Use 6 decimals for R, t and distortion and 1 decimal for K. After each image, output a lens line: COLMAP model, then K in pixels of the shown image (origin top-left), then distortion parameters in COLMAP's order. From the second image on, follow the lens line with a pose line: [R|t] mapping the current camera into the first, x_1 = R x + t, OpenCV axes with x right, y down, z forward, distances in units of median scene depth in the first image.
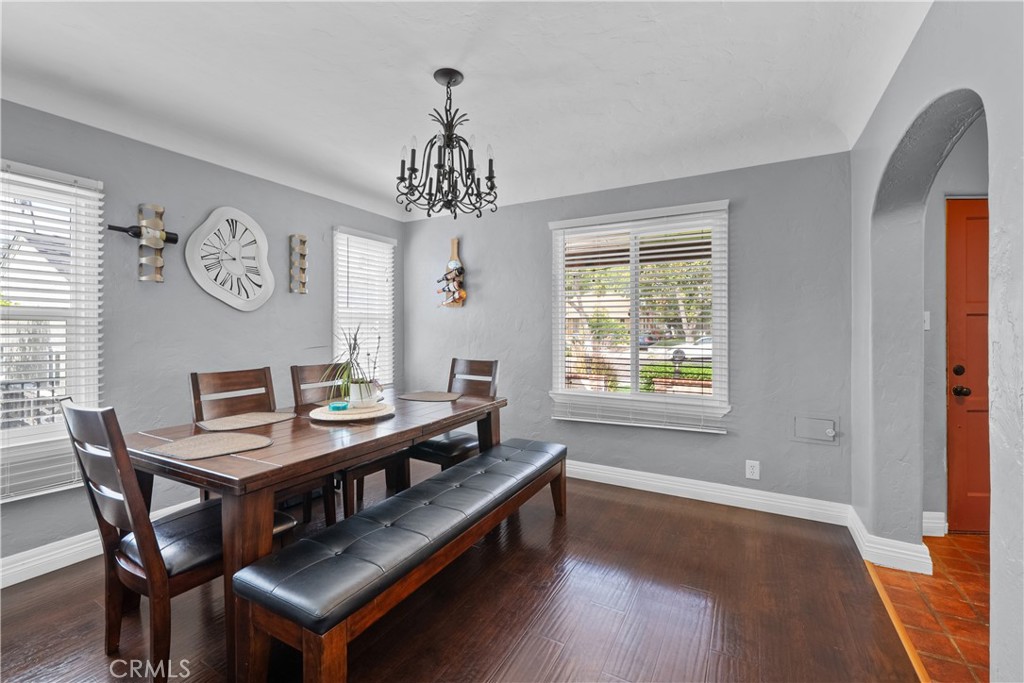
lens RADIAL K [[436.0, 0, 509.5], [0, 436.0, 327.7], [0, 0, 1]] dist [0.001951, 0.000149]
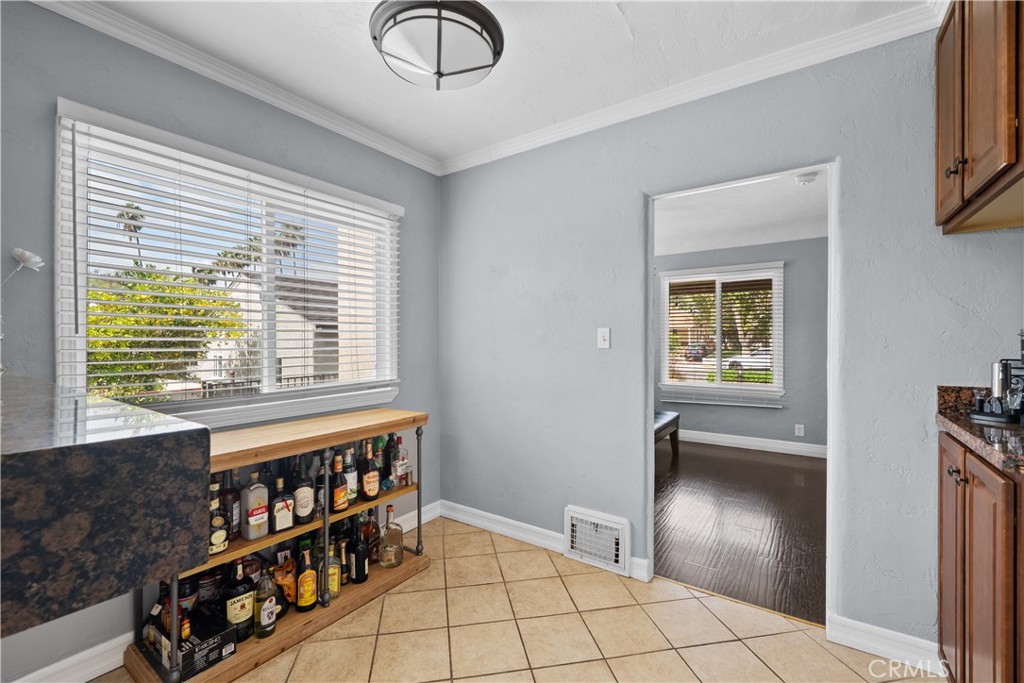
lens RADIAL K [[434.5, 0, 512.0], [0, 434.5, 341.5], [0, 0, 1]] dist [-0.001320, -0.000127]
pose [[0.994819, -0.000705, -0.101657, -0.310411], [0.001297, 0.999983, 0.005758, -0.007914], [0.101651, -0.005860, 0.994803, -0.650288]]
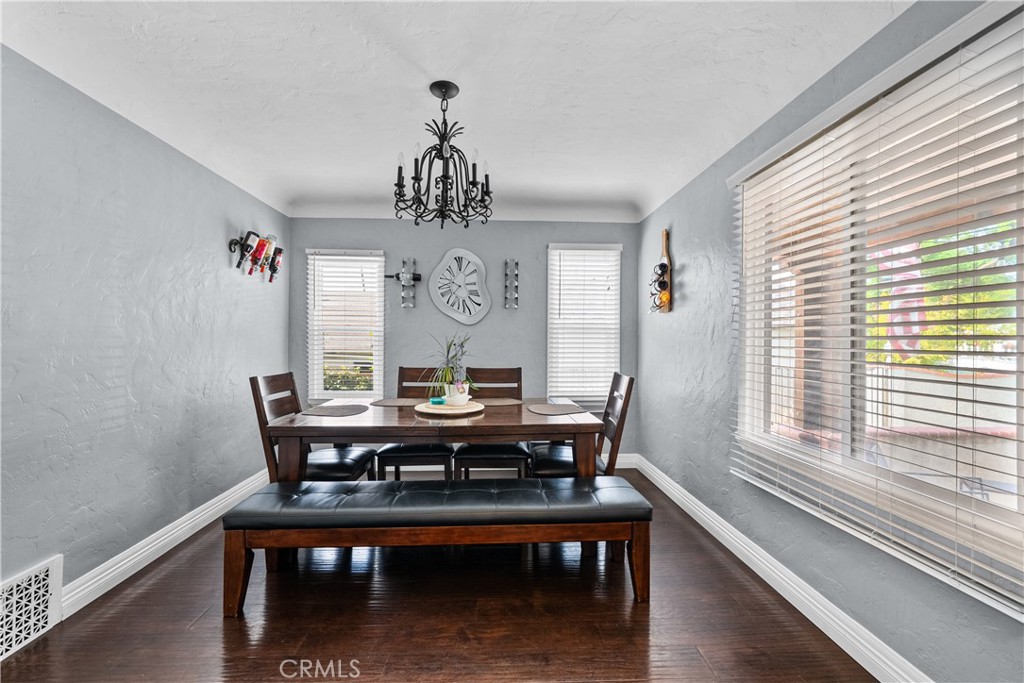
lens RADIAL K [[434.5, 0, 512.0], [0, 434.5, 341.5], [0, 0, 1]] dist [-0.001320, -0.000127]
pose [[0.536818, 0.010460, -0.843633, 0.567456], [-0.000610, 0.999928, 0.012009, -0.002860], [0.843698, -0.005932, 0.536786, 0.400013]]
